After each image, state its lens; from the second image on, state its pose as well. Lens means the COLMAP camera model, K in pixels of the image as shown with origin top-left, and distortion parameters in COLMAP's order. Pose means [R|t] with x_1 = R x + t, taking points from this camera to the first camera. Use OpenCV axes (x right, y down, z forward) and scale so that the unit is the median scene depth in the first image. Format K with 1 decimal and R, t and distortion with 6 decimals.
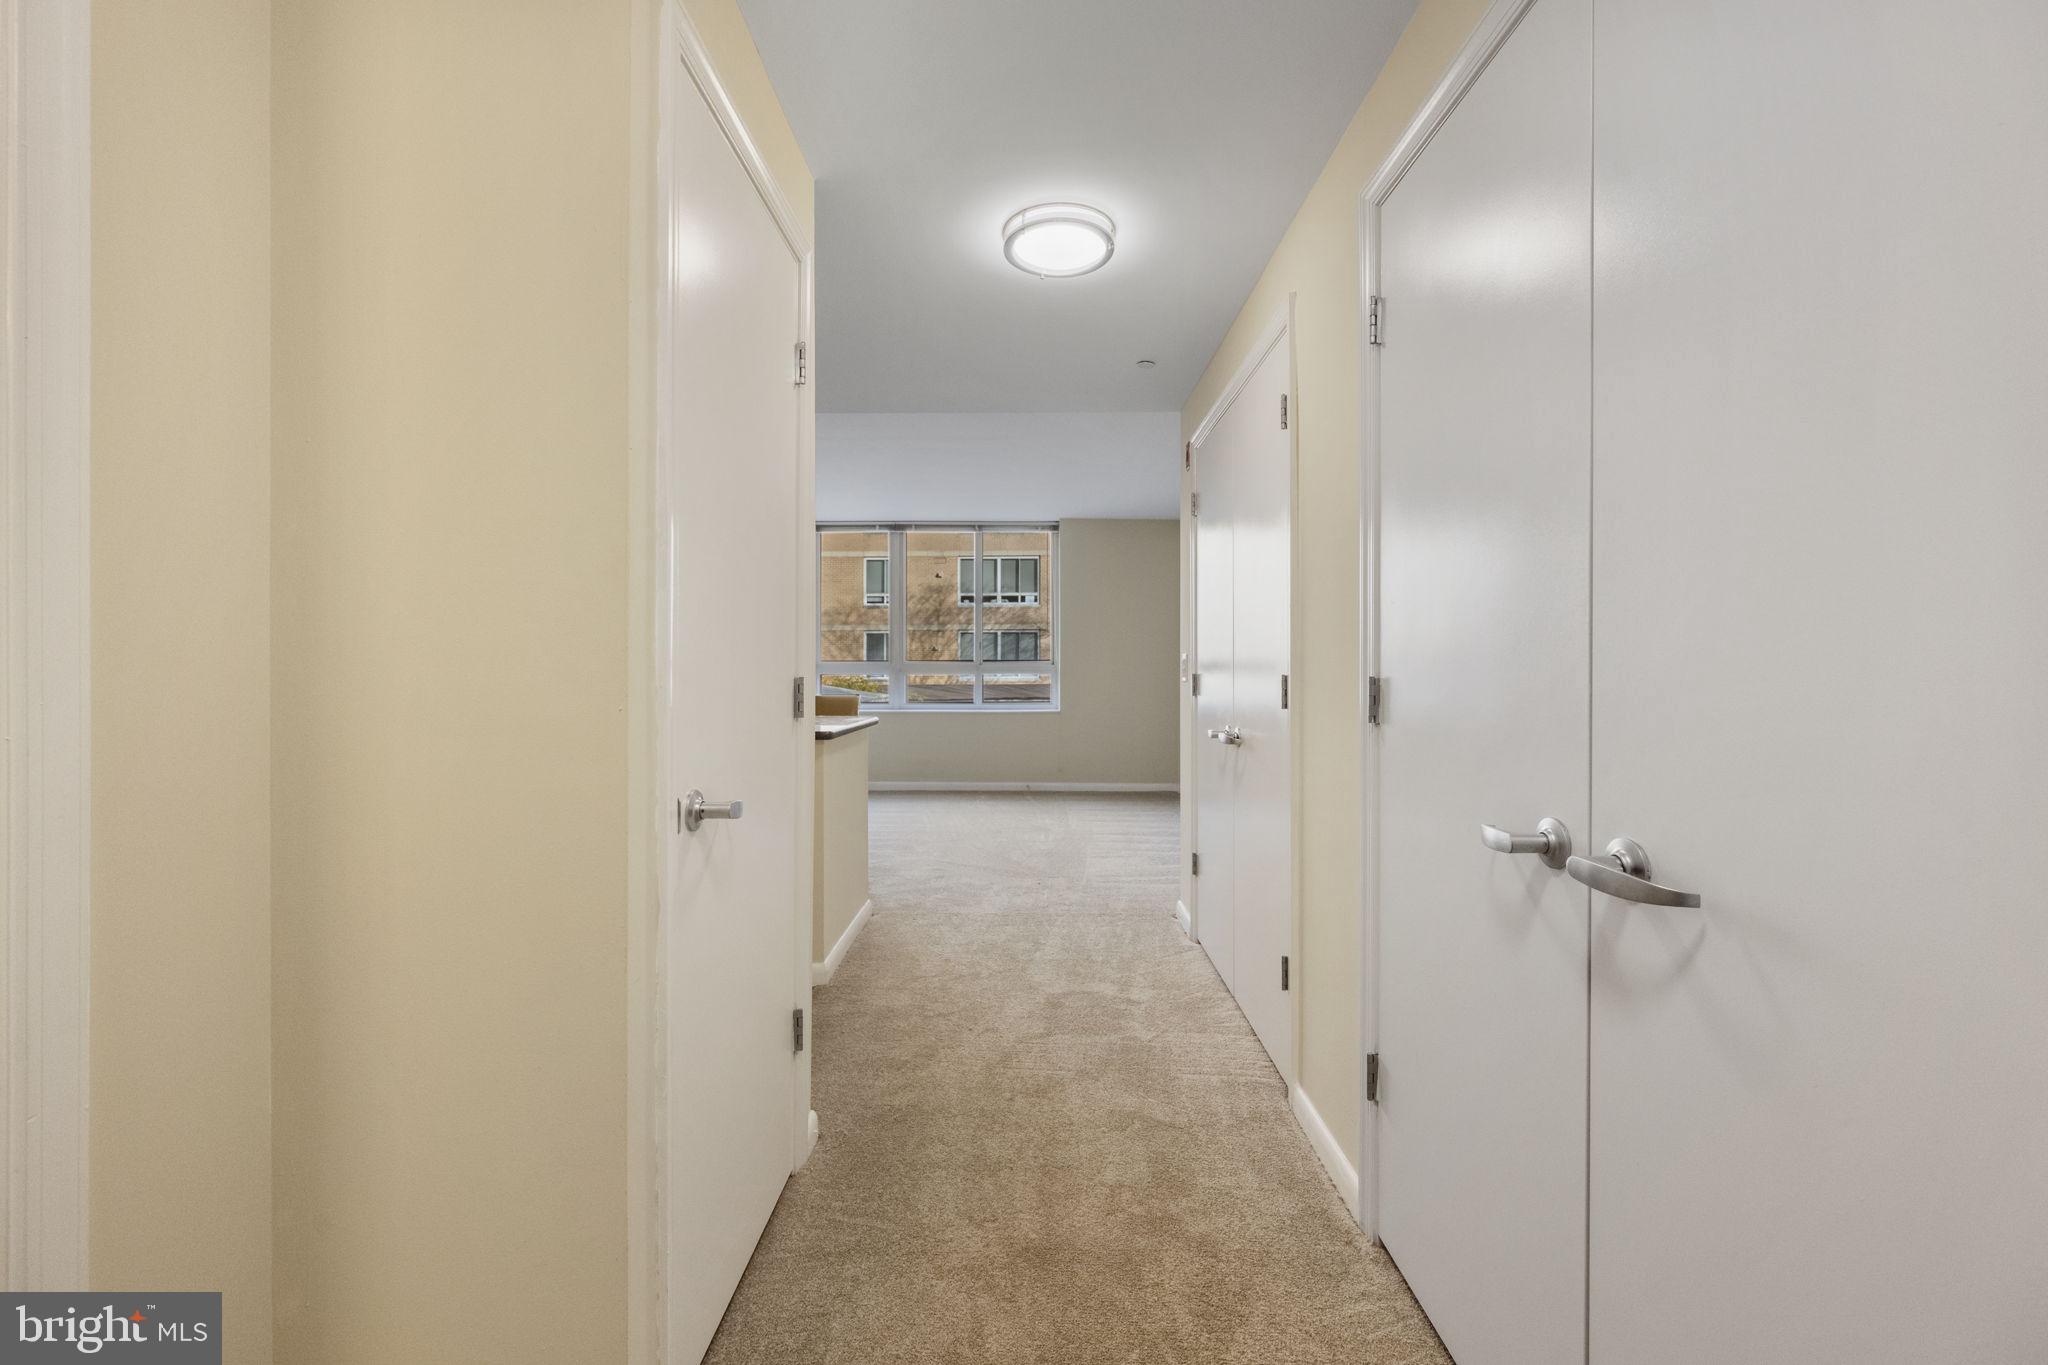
lens RADIAL K [[803.8, 0, 1020.9], [0, 803.8, 655.1], [0, 0, 1]] dist [-0.000288, -0.000010]
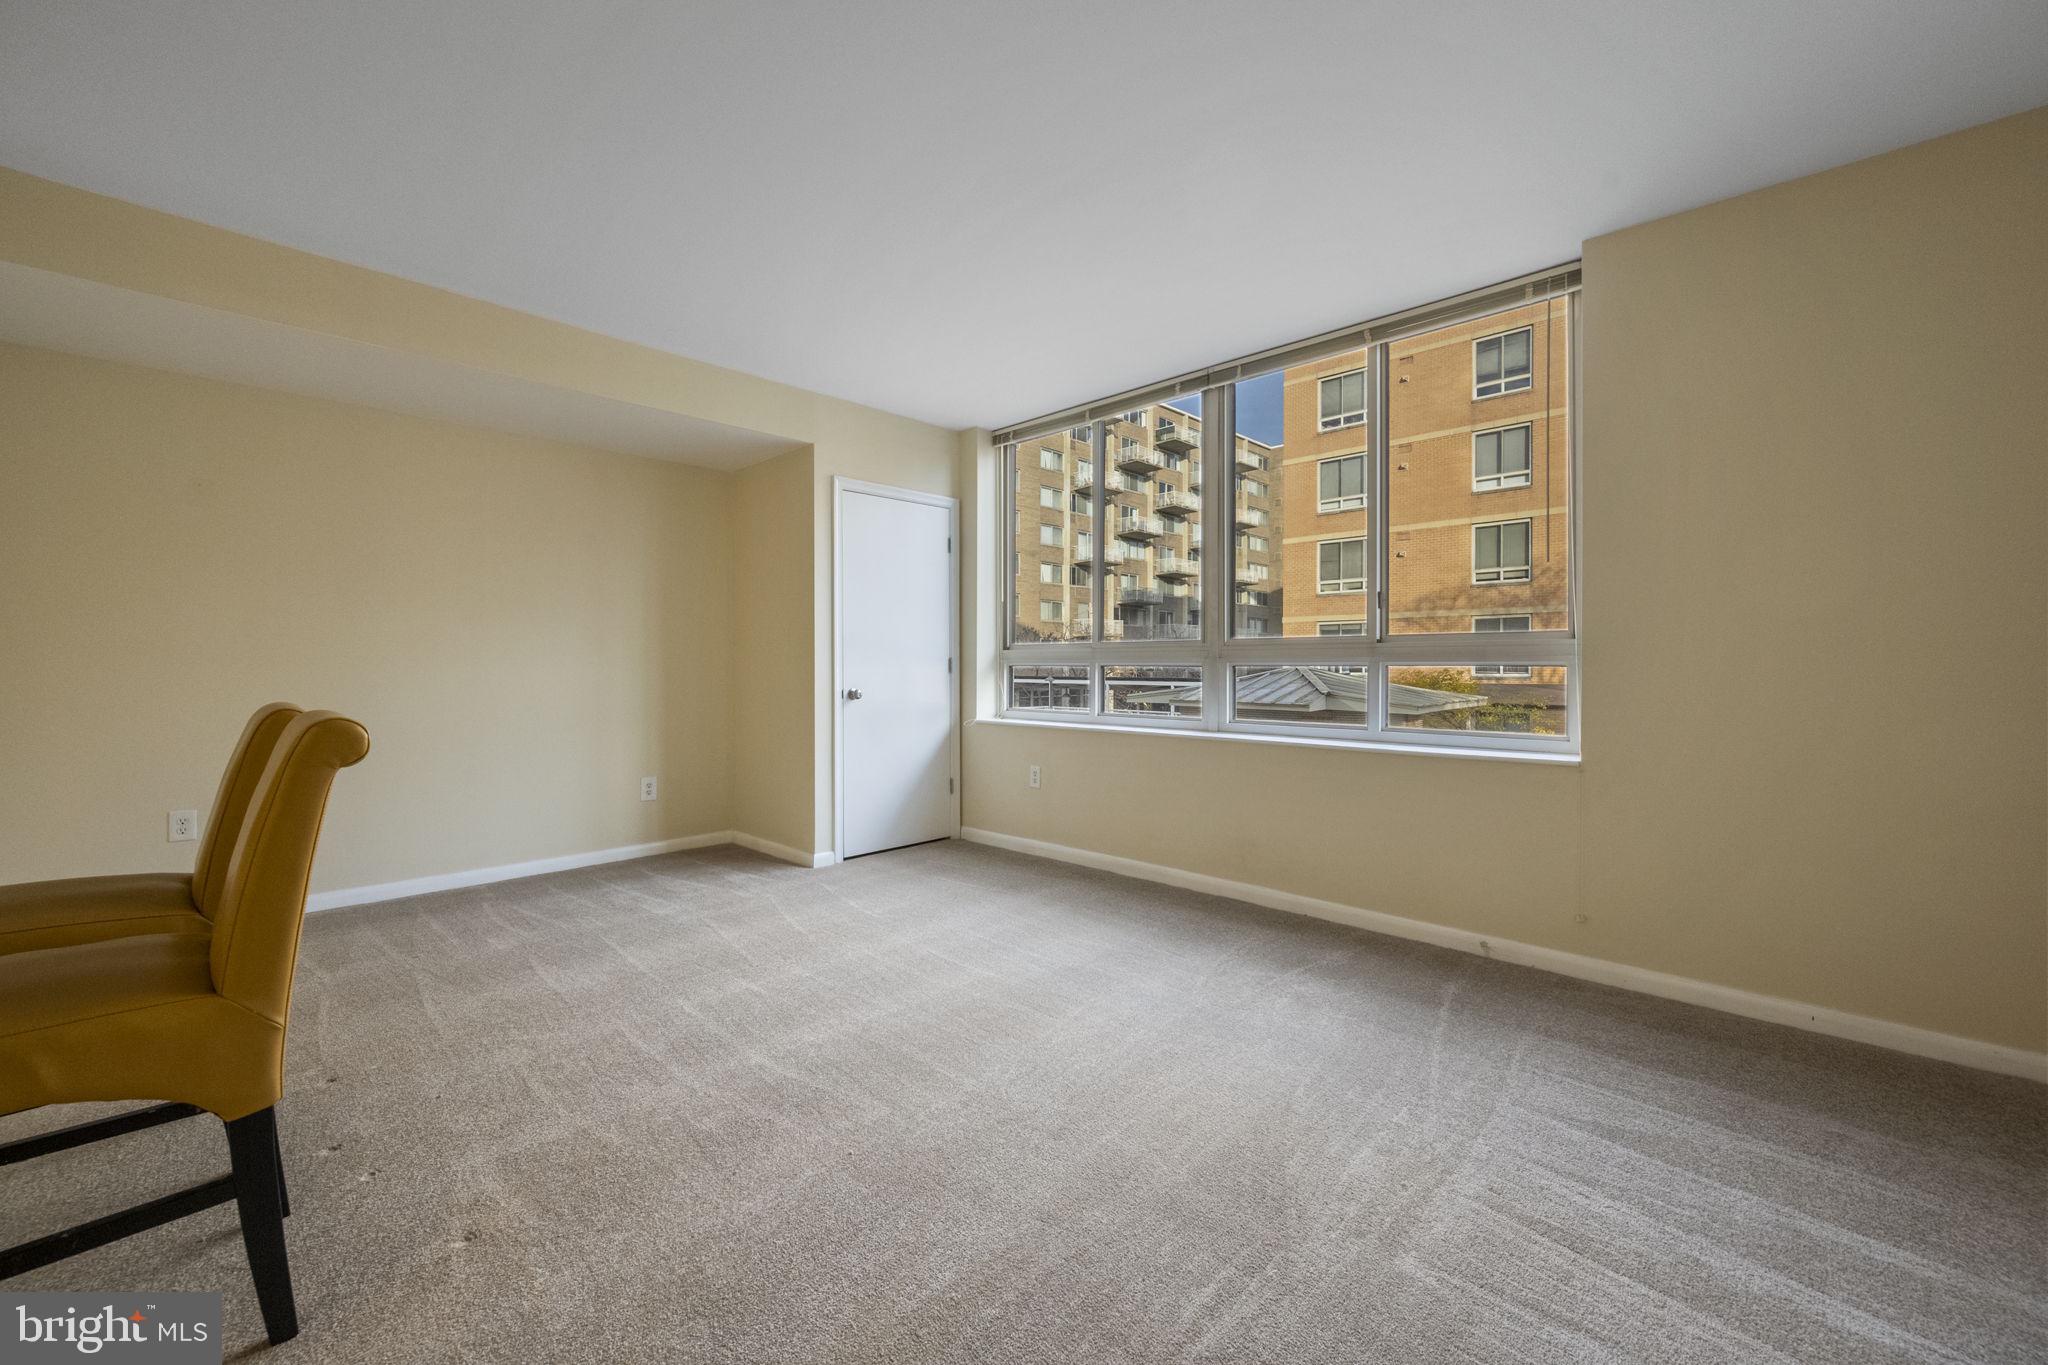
lens RADIAL K [[803.8, 0, 1020.9], [0, 803.8, 655.1], [0, 0, 1]] dist [-0.000288, -0.000010]
pose [[0.730350, 0.002549, -0.683068, 0.022317], [0.001084, 0.999987, 0.004890, 0.003551], [0.683072, -0.004312, 0.730338, 0.106294]]
